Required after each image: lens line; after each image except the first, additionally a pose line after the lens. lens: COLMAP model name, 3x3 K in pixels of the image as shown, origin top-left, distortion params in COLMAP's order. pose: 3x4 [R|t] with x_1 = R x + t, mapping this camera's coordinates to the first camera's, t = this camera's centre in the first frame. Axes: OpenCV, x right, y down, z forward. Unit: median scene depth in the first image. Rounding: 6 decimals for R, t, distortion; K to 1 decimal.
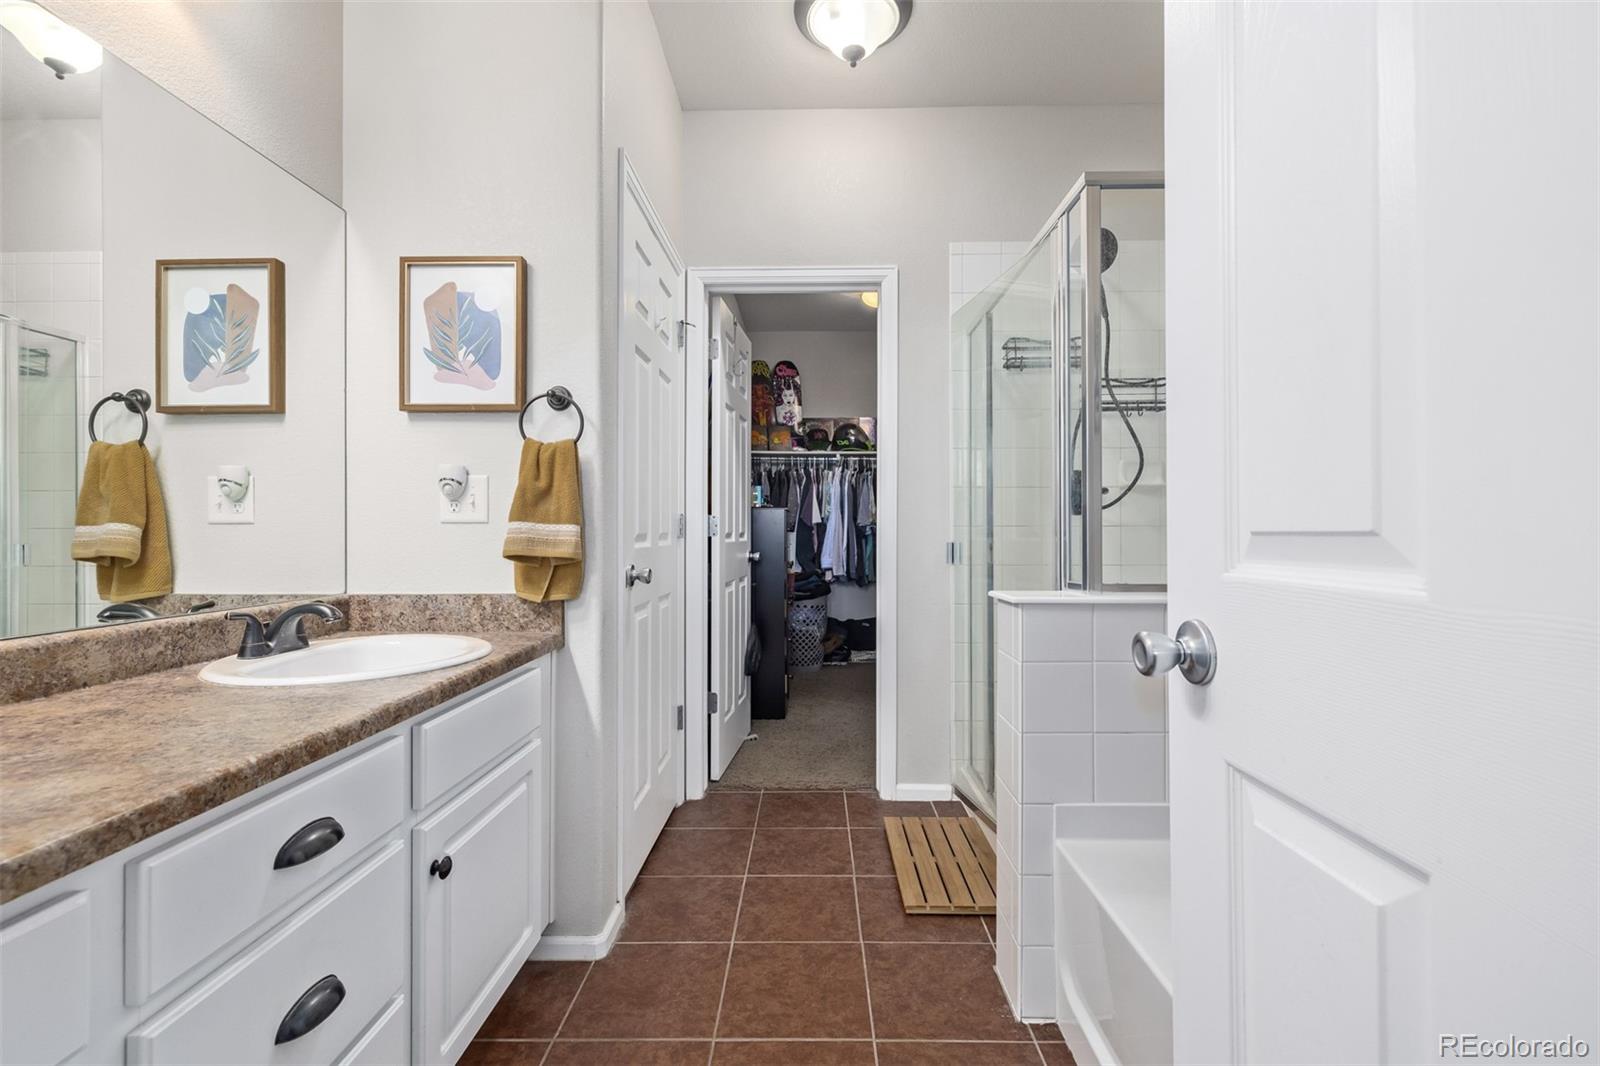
lens RADIAL K [[678.0, 0, 793.8], [0, 678.0, 527.0], [0, 0, 1]] dist [0.001130, -0.000250]
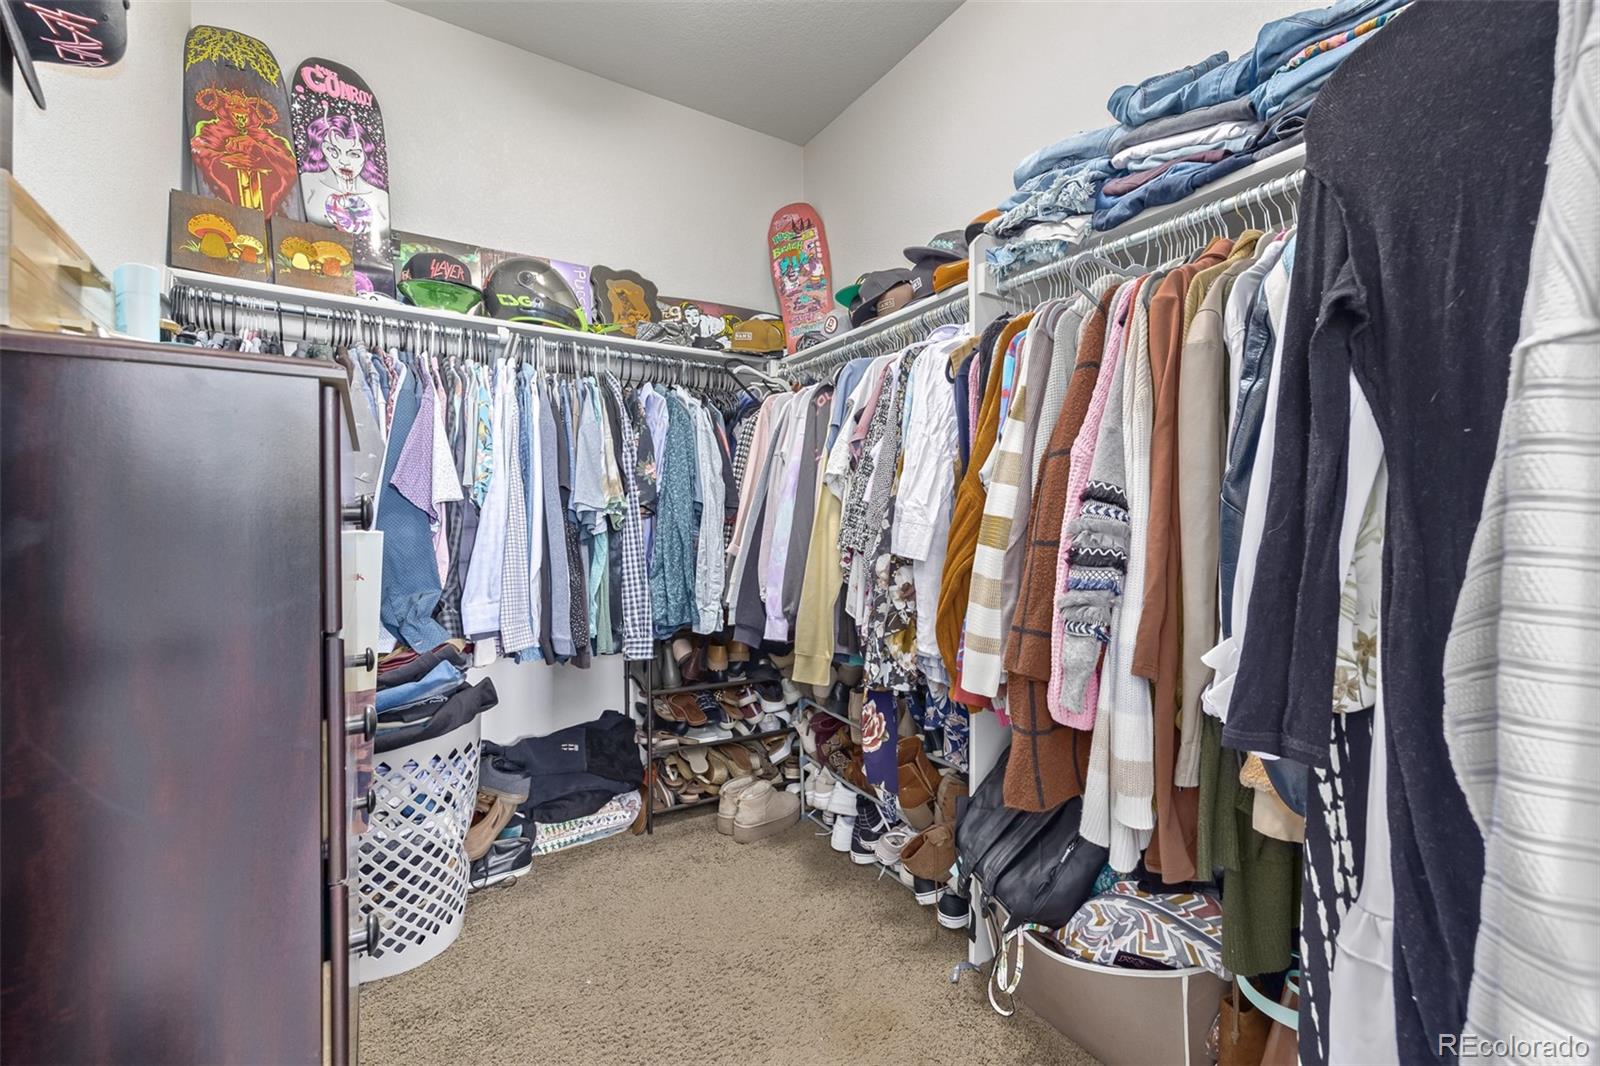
lens RADIAL K [[678.0, 0, 831.8], [0, 678.0, 524.8], [0, 0, 1]] dist [0.001130, -0.000250]
pose [[0.818871, -0.000820, 0.573977, -0.004877], [0.001526, 0.999999, -0.000749, 0.009124], [-0.573975, 0.001489, 0.818871, 0.882157]]
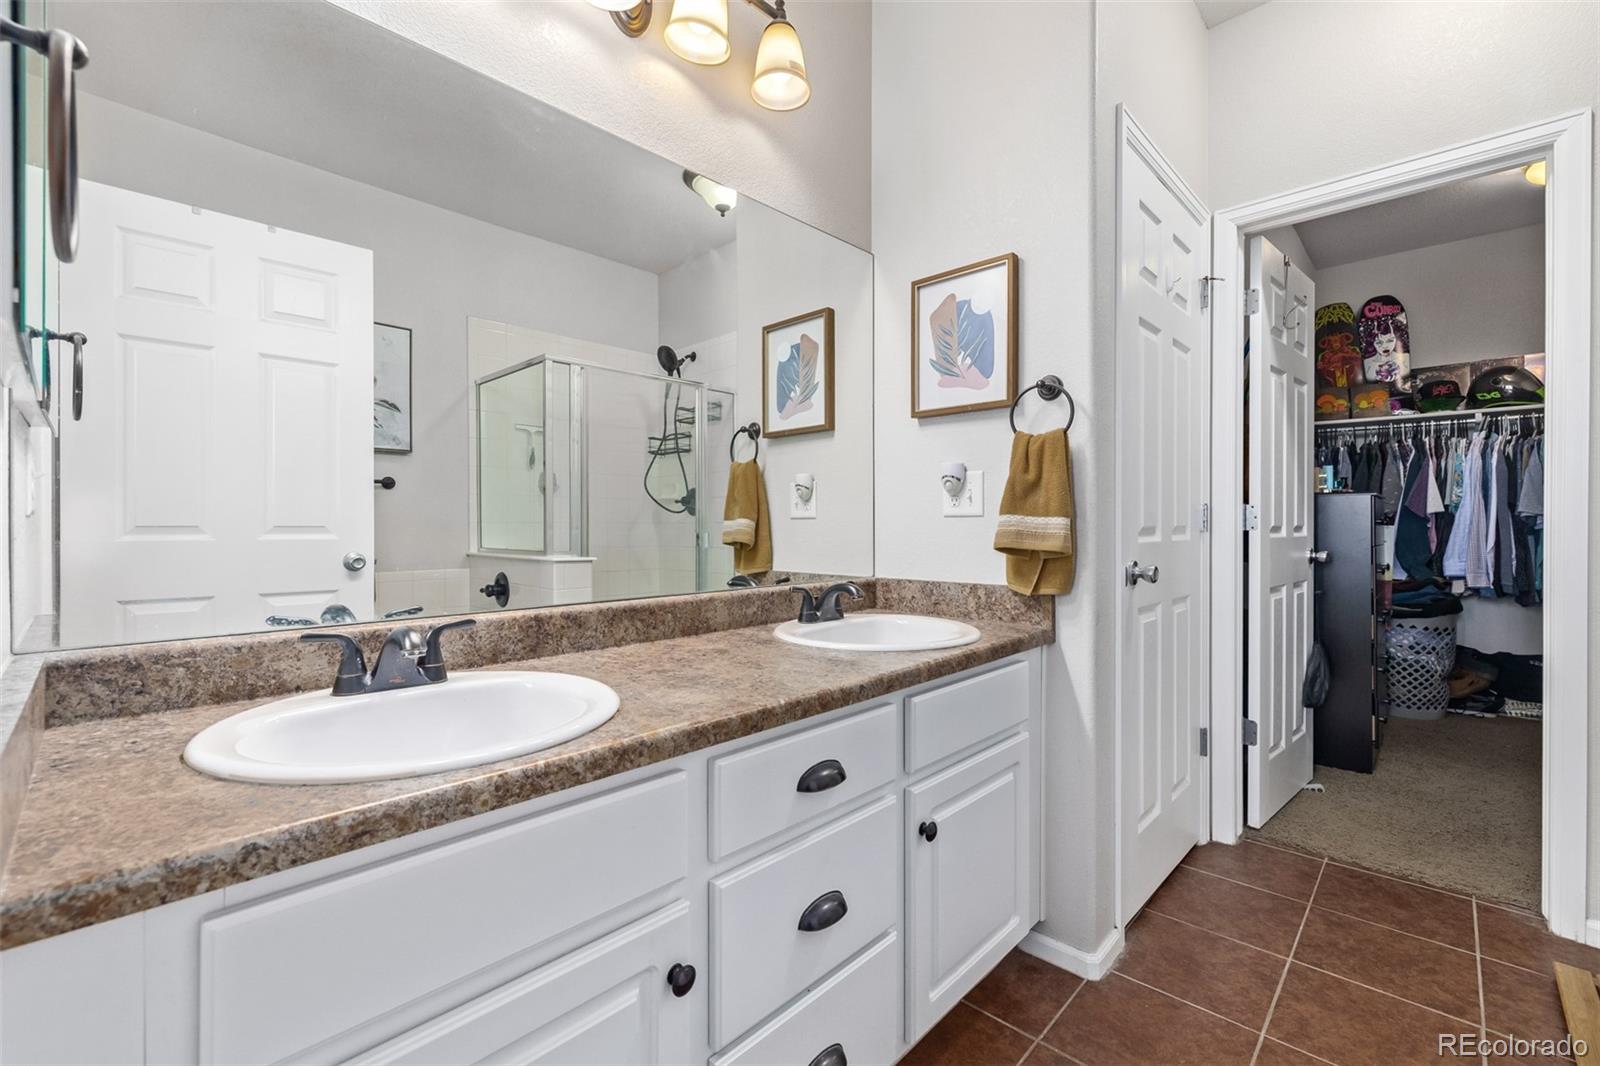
lens RADIAL K [[678.0, 0, 801.1], [0, 678.0, 523.9], [0, 0, 1]] dist [0.001130, -0.000250]
pose [[0.738516, -0.000959, -0.674235, 0.032262], [0.004645, 0.999982, 0.003666, 0.000452], [0.674220, -0.005839, 0.738508, 0.025565]]
